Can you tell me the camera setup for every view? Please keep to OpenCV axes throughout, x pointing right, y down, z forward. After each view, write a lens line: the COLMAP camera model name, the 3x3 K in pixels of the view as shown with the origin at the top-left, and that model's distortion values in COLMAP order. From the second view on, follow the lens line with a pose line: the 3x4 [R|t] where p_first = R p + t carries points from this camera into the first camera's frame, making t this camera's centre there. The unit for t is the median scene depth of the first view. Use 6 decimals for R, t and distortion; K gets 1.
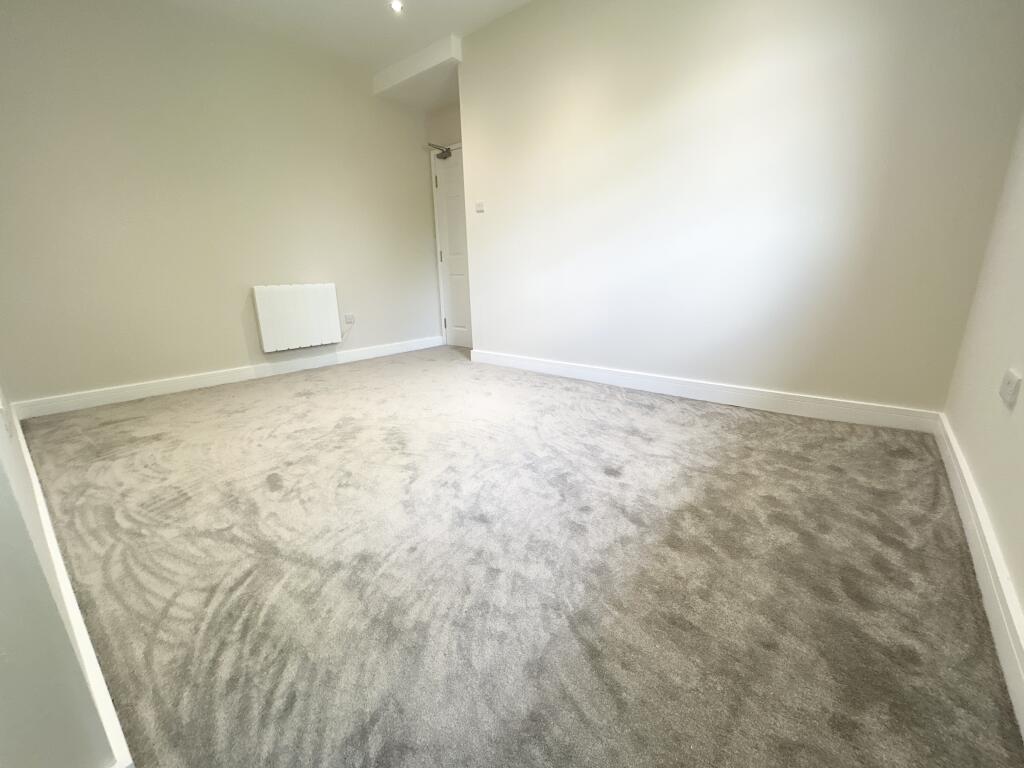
lens RADIAL K [[416.9, 0, 512.0], [0, 416.9, 384.0], [0, 0, 1]] dist [-0.001344, -0.000821]
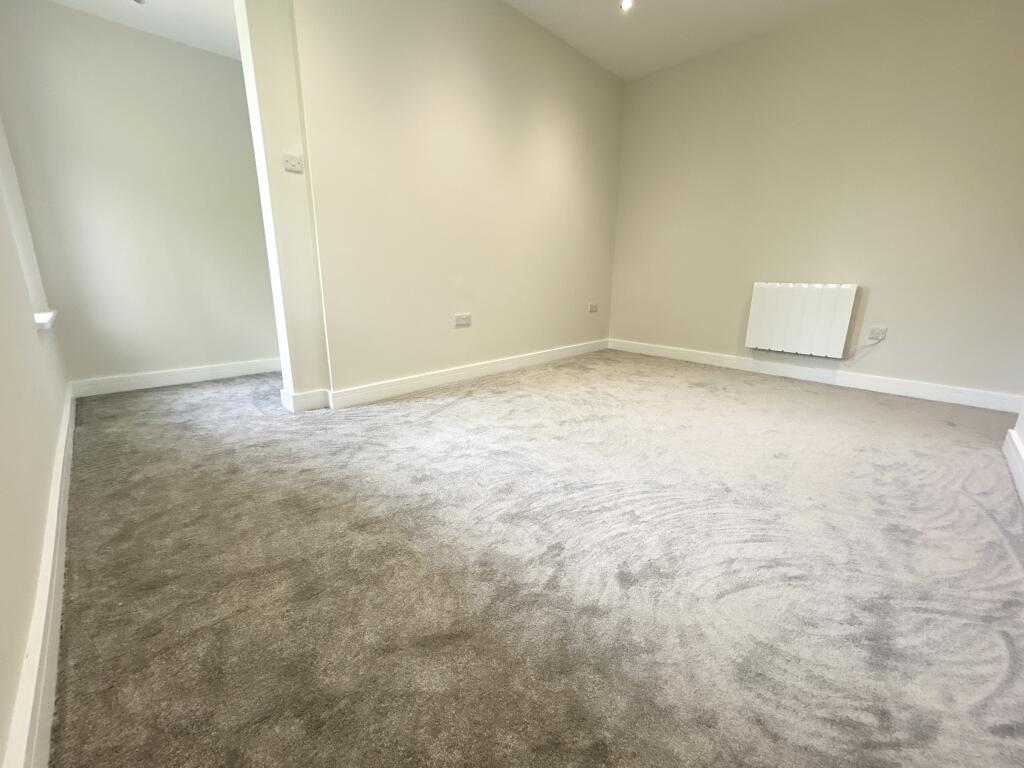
lens RADIAL K [[416.9, 0, 512.0], [0, 416.9, 384.0], [0, 0, 1]] dist [-0.001344, -0.000821]
pose [[-0.075123, 0.272572, -0.959198, 0.588621], [-0.273097, 0.919515, 0.282684, -0.156385], [0.959049, 0.283190, 0.005362, 0.578308]]
